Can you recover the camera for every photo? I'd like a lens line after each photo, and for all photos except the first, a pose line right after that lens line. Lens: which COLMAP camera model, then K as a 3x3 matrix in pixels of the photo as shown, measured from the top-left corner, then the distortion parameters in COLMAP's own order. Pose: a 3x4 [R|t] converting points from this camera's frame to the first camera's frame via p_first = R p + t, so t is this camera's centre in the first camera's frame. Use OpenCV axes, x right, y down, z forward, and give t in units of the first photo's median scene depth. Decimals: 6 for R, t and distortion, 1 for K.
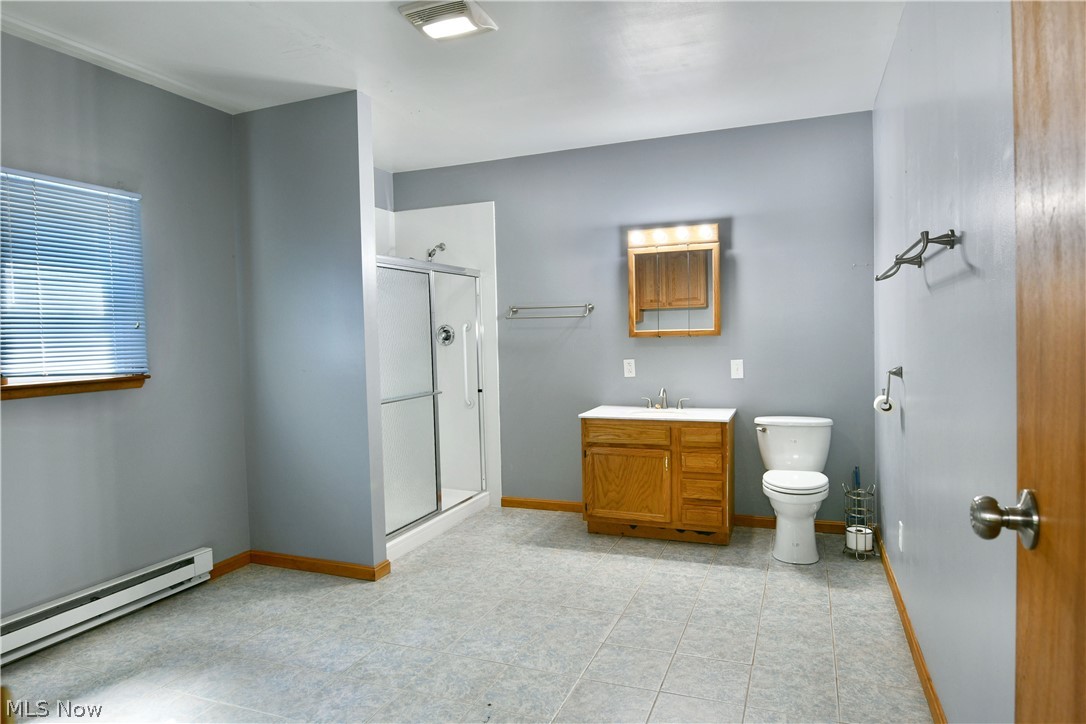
lens RADIAL K [[660.5, 0, 525.9], [0, 660.5, 358.3], [0, 0, 1]] dist [-0.010598, -0.005431]
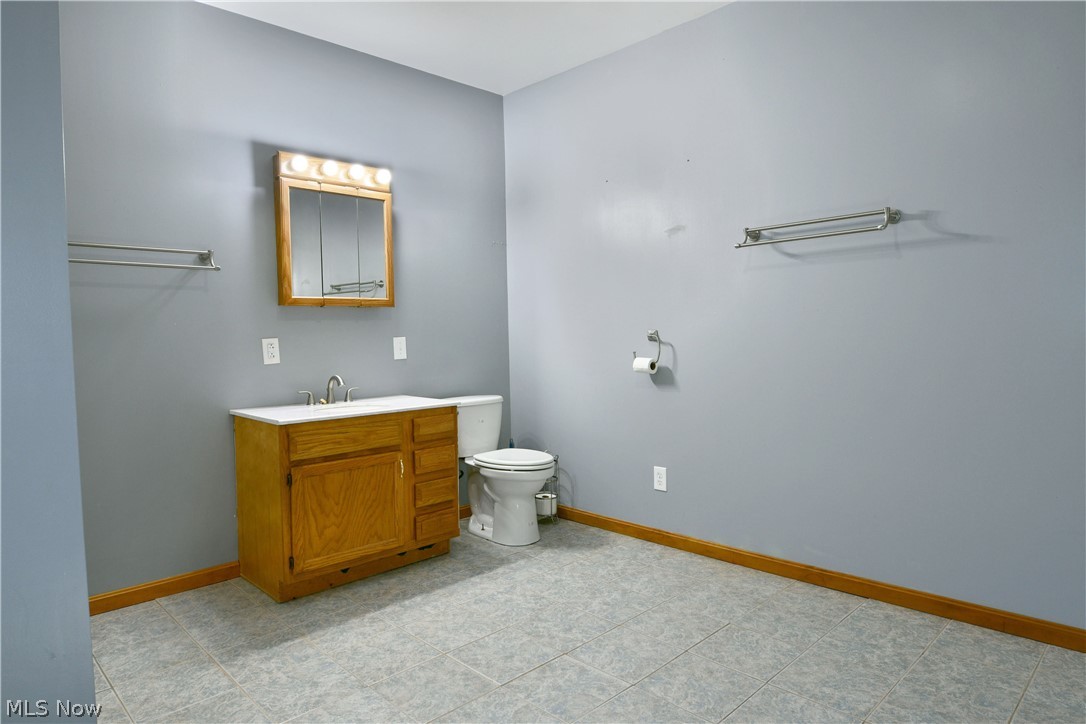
lens RADIAL K [[660.5, 0, 537.0], [0, 660.5, 366.6], [0, 0, 1]] dist [-0.010598, -0.005431]
pose [[0.394887, -0.029293, 0.918263, -0.421052], [0.041655, 0.999035, 0.013957, 0.037924], [-0.917785, 0.032739, 0.395726, 0.551819]]
